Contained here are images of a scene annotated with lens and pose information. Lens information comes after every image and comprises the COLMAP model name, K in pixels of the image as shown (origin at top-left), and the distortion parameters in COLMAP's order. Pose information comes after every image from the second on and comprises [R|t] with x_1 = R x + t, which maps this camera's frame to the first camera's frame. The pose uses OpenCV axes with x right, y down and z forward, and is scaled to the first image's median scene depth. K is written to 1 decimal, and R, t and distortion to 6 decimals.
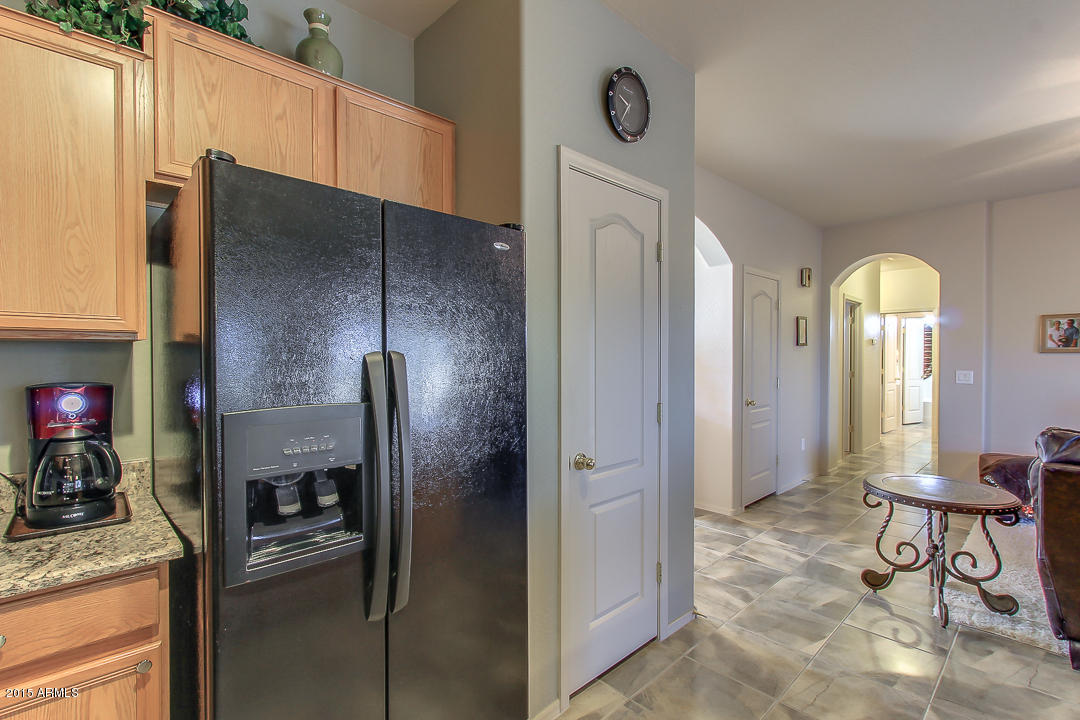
lens RADIAL K [[501.5, 0, 545.9], [0, 501.5, 361.1], [0, 0, 1]] dist [0.002915, 0.000025]
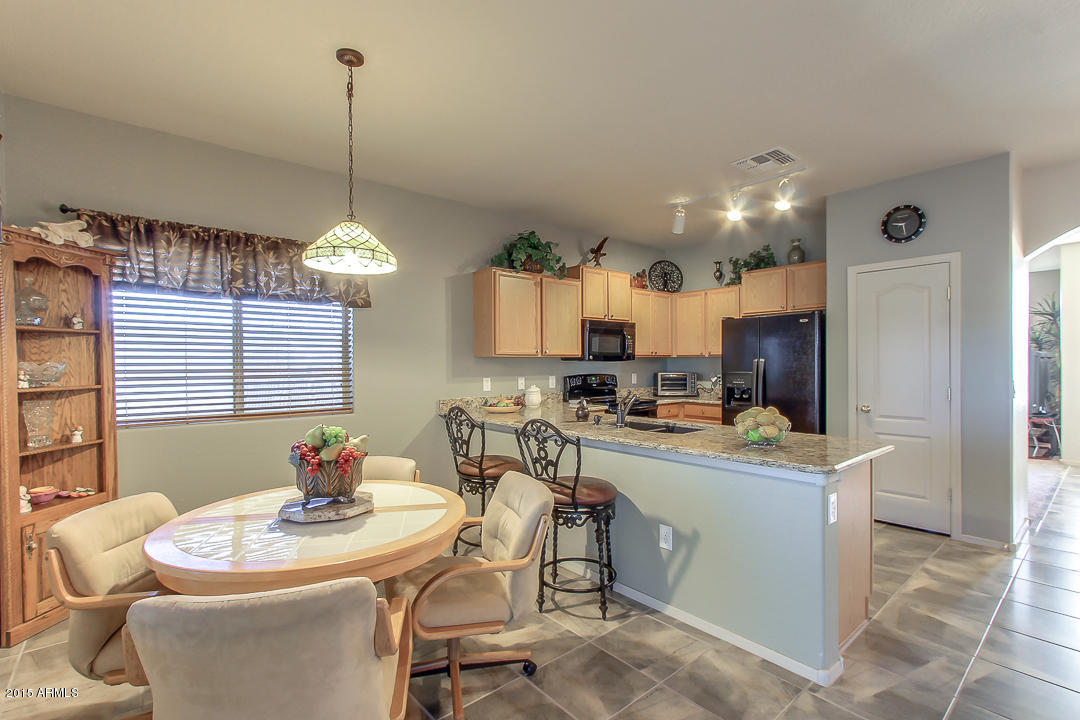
lens RADIAL K [[501.5, 0, 545.9], [0, 501.5, 361.1], [0, 0, 1]] dist [0.002915, 0.000025]
pose [[-0.050494, -0.000527, -0.998724, 2.984424], [-0.002233, 0.999997, -0.000415, 0.003397], [0.998722, 0.002209, -0.050495, -0.320719]]
